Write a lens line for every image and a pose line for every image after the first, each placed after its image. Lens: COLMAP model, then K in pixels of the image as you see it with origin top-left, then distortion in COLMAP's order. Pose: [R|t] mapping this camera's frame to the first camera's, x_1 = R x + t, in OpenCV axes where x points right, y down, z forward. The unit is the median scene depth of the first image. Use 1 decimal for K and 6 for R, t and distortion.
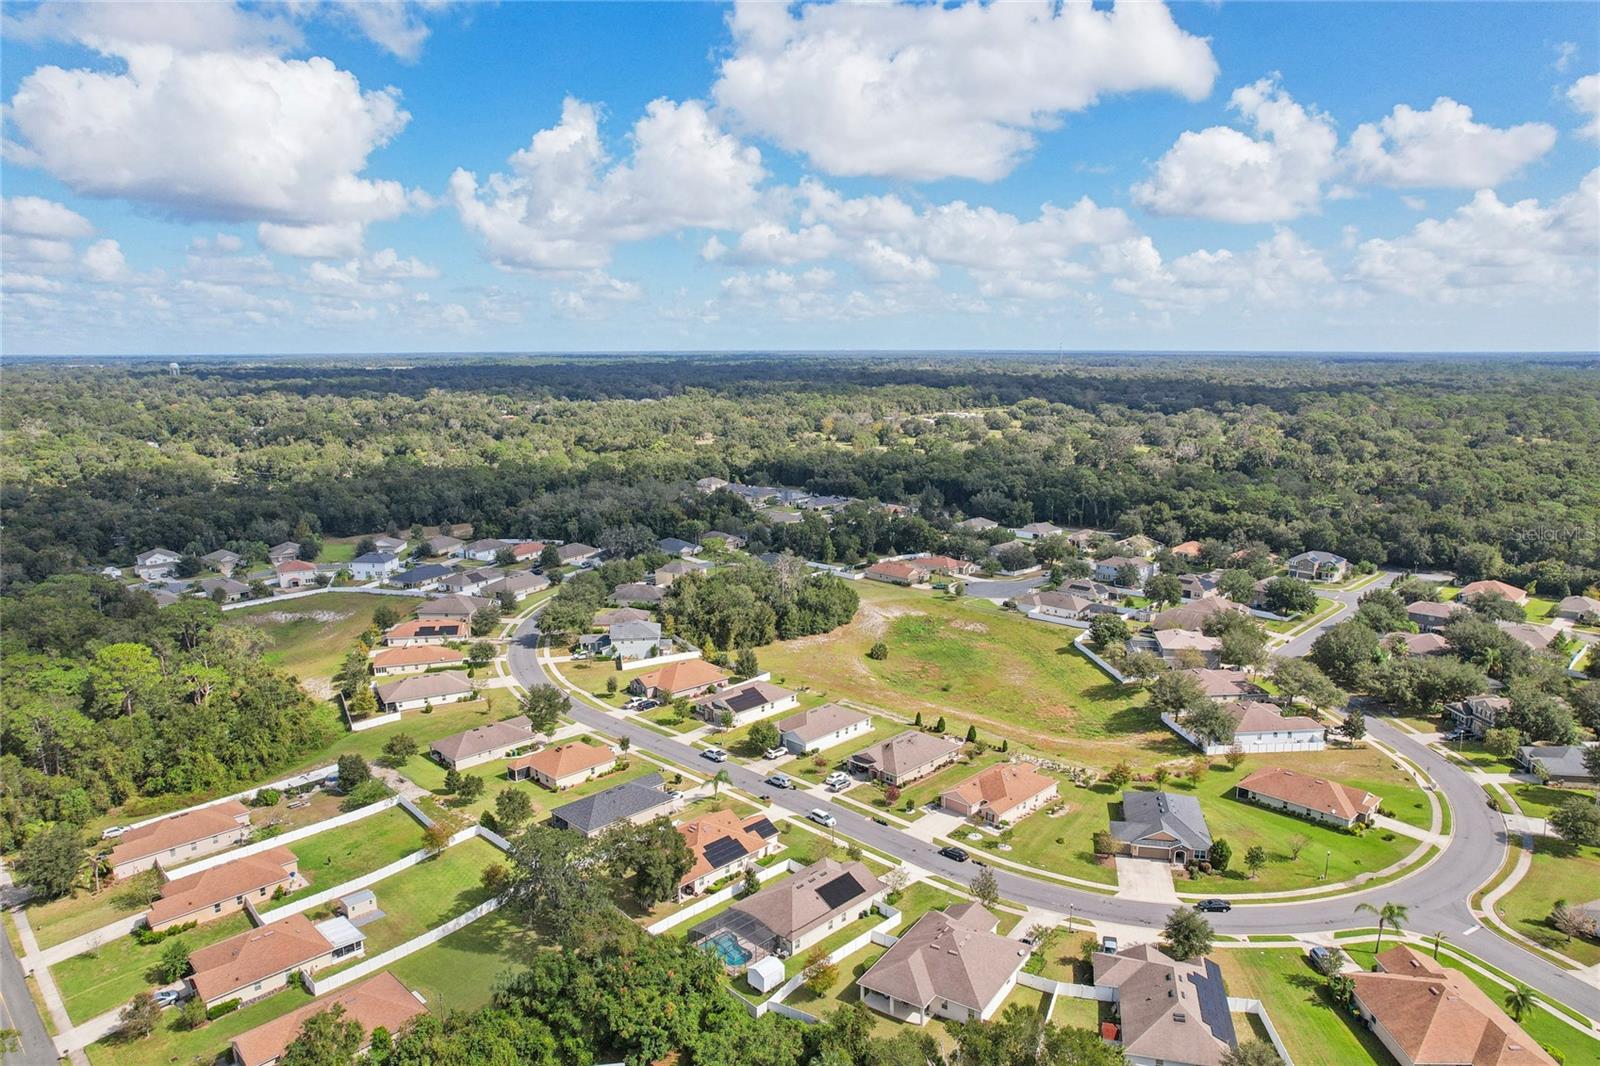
lens RADIAL K [[1041.7, 0, 807.5], [0, 1041.7, 524.7], [0, 0, 1]] dist [-0.053408, 0.046091]
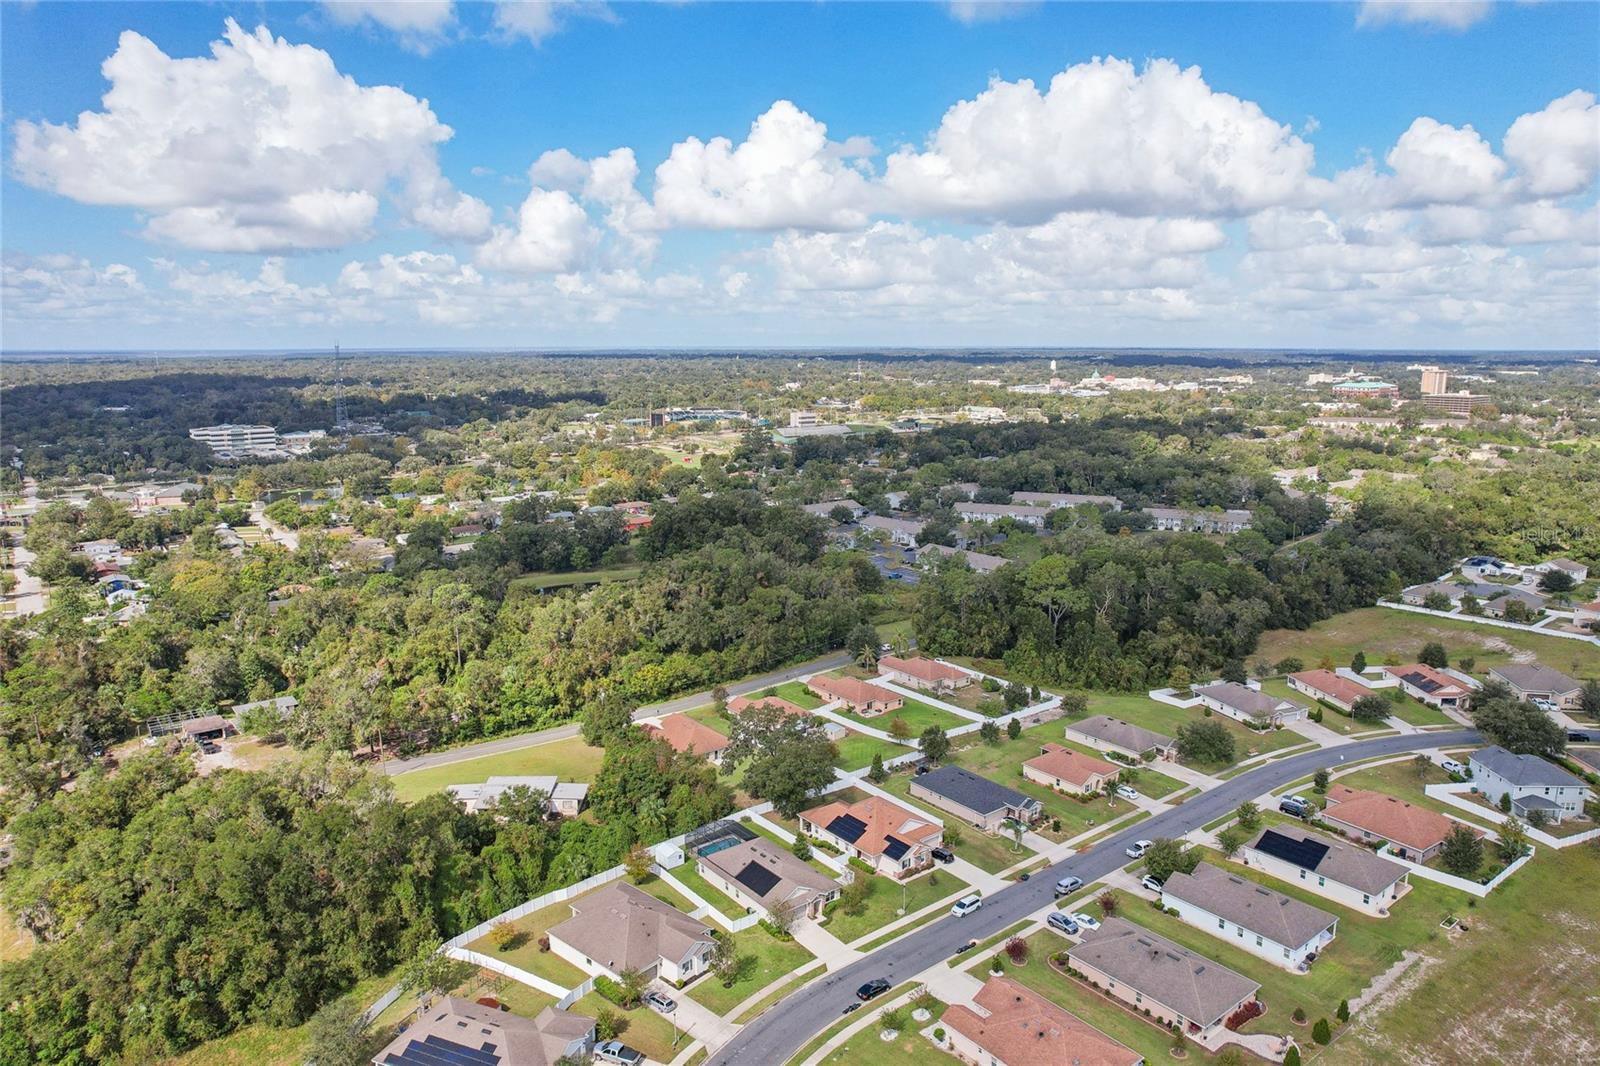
lens RADIAL K [[1041.7, 0, 776.7], [0, 1041.7, 558.7], [0, 0, 1]] dist [-0.053408, 0.046091]
pose [[-0.154379, 0.199960, -0.967566, 0.448080], [-0.163113, 0.960710, 0.224568, -0.083034], [0.974454, 0.192491, -0.115697, 0.510881]]
